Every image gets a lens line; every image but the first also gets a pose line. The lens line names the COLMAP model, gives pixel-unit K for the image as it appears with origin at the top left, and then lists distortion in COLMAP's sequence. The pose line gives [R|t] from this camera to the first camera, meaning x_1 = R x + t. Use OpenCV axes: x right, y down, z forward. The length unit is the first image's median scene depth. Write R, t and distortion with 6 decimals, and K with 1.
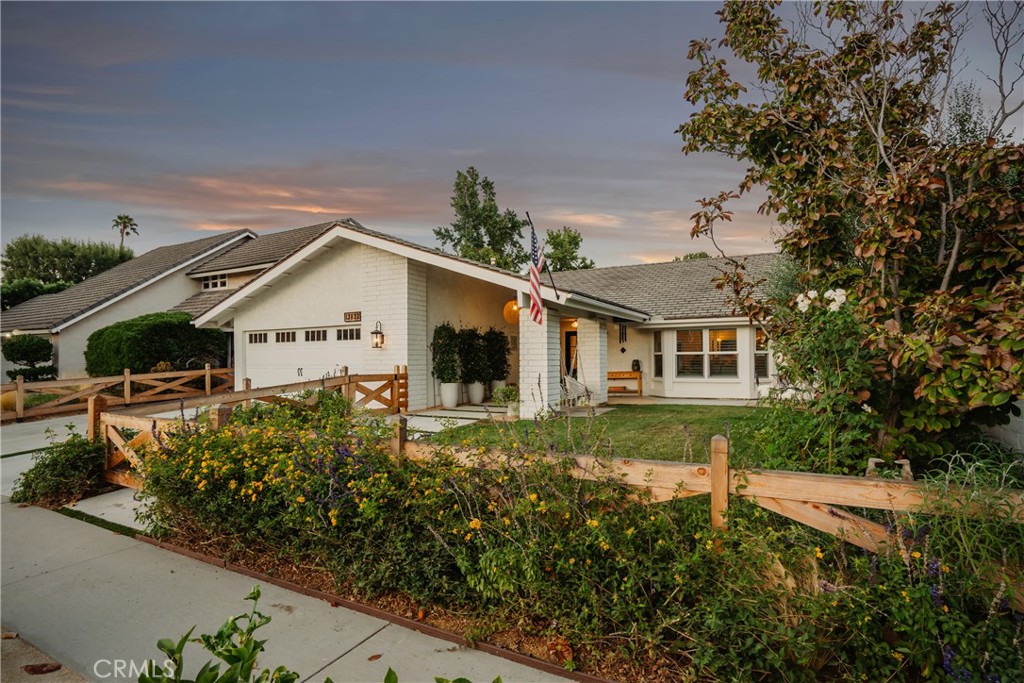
lens RADIAL K [[516.5, 0, 512.1], [0, 516.5, 352.0], [0, 0, 1]] dist [-0.029777, -0.000099]
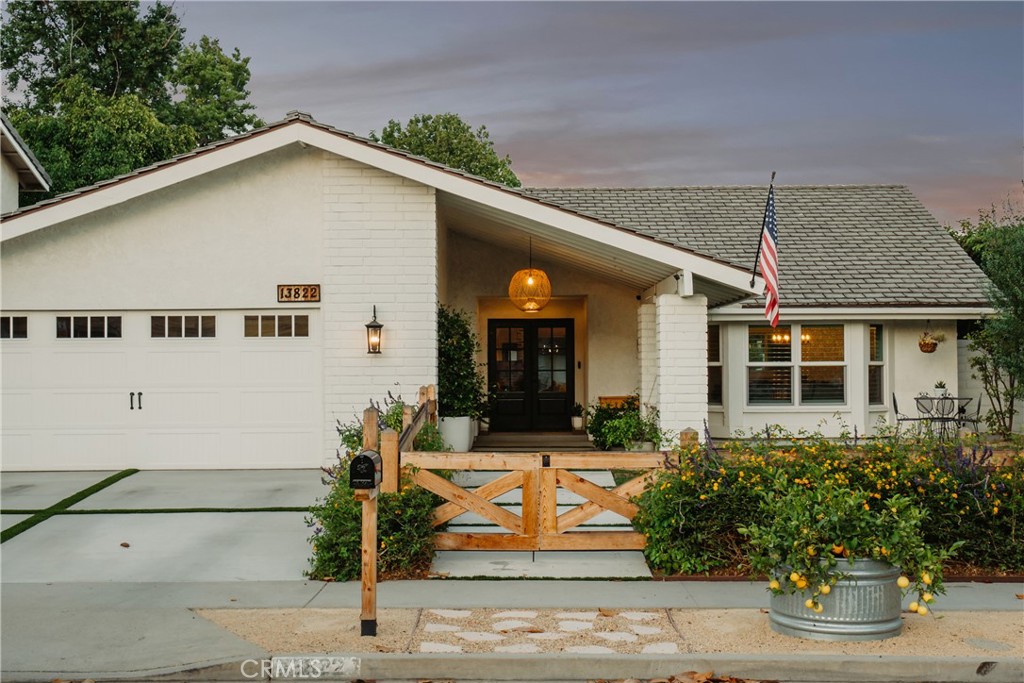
lens RADIAL K [[1509.5, 0, 516.0], [0, 1509.5, 311.5], [0, 0, 1]] dist [0.121582, 0.000000]
pose [[0.877041, 0.019675, 0.480013, -0.781401], [-0.006845, 0.999571, -0.028464, -0.006987], [-0.480367, 0.021679, 0.876800, -0.414757]]
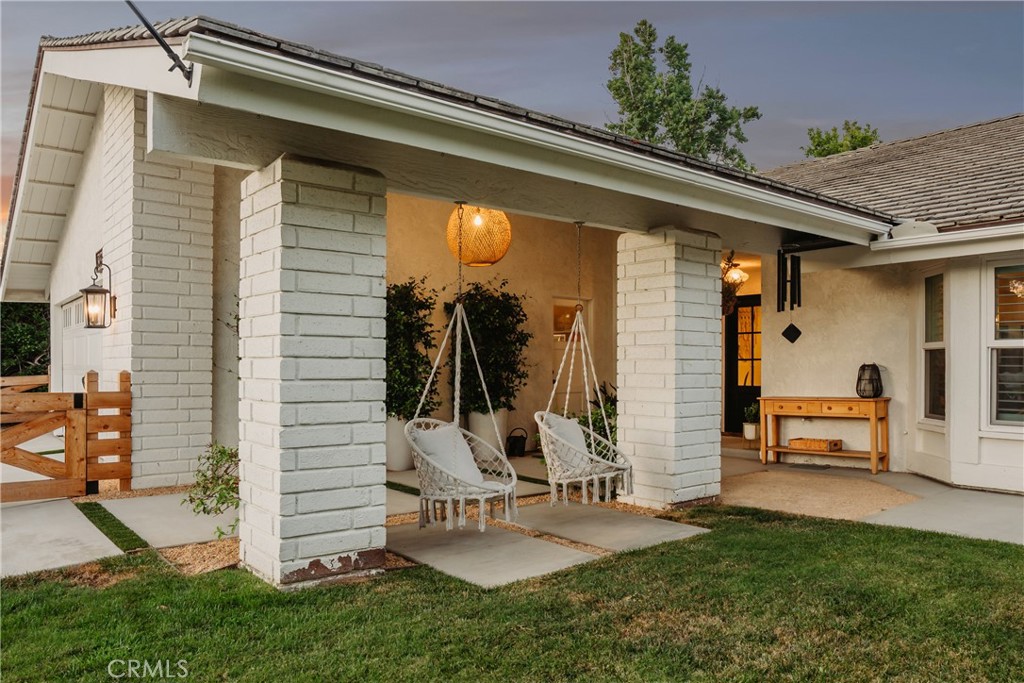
lens RADIAL K [[726.9, 0, 517.4], [0, 726.9, 361.9], [0, 0, 1]] dist [-0.021846, -0.000306]
pose [[0.925608, 0.007945, -0.378400, 0.229027], [-0.004388, 0.999938, 0.010262, 0.010348], [0.378458, -0.007839, 0.925585, 0.520266]]
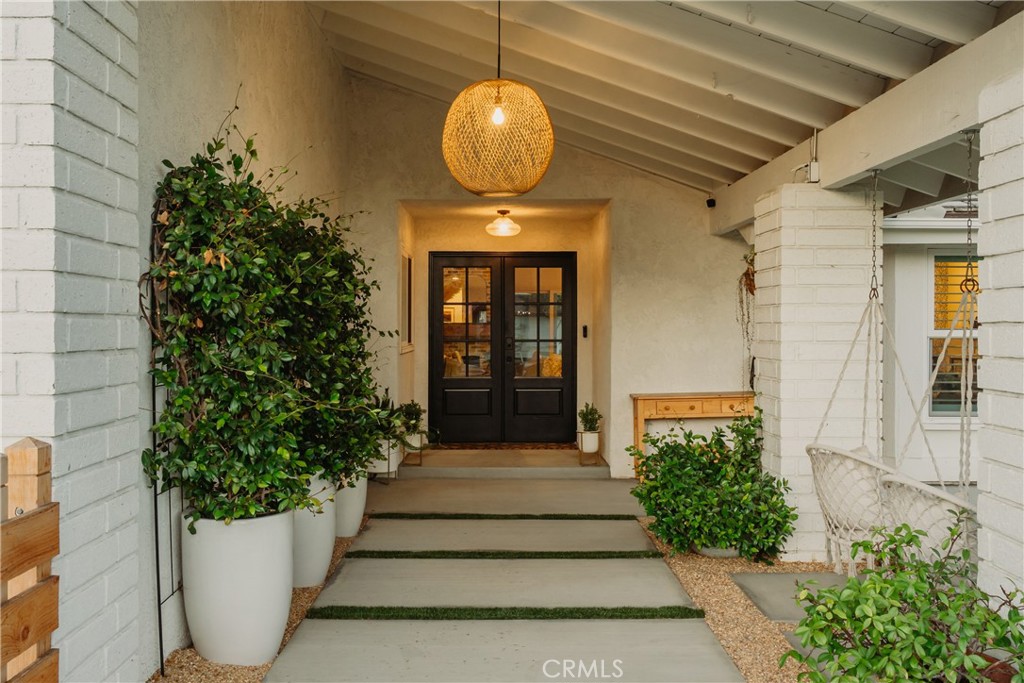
lens RADIAL K [[1044.2, 0, 511.6], [0, 1044.2, 341.6], [0, 0, 1]] dist [0.014231, 0.000000]
pose [[0.870104, -0.000543, 0.492868, -0.198713], [-0.012577, 0.999649, 0.023306, -0.004082], [-0.492708, -0.026477, 0.869792, 0.617264]]
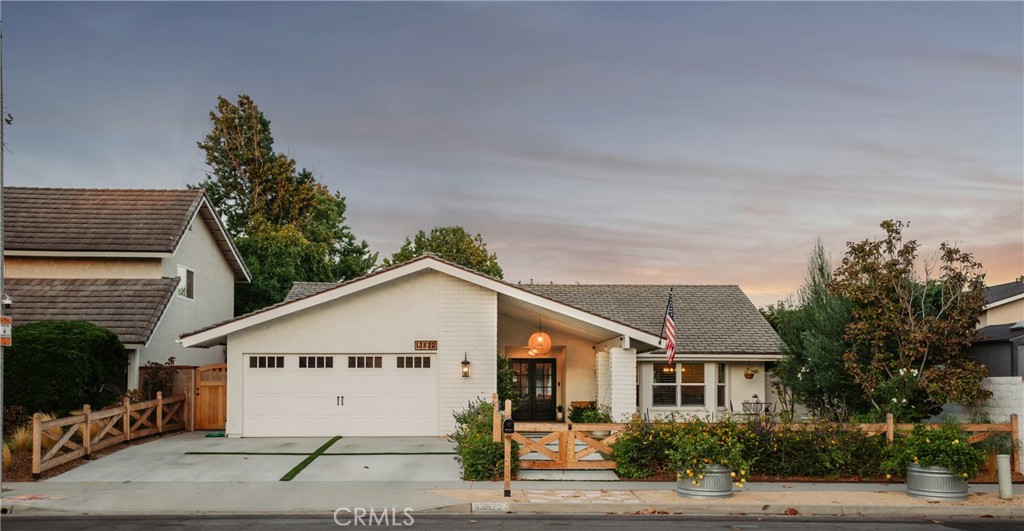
lens RADIAL K [[1018.2, 0, 528.7], [0, 1018.2, 343.2], [0, 0, 1]] dist [0.125059, 0.000000]
pose [[0.853072, 0.030658, 0.520892, -1.078678], [-0.014001, 0.999258, -0.035884, -0.003410], [-0.521606, 0.023319, 0.852868, -0.739848]]
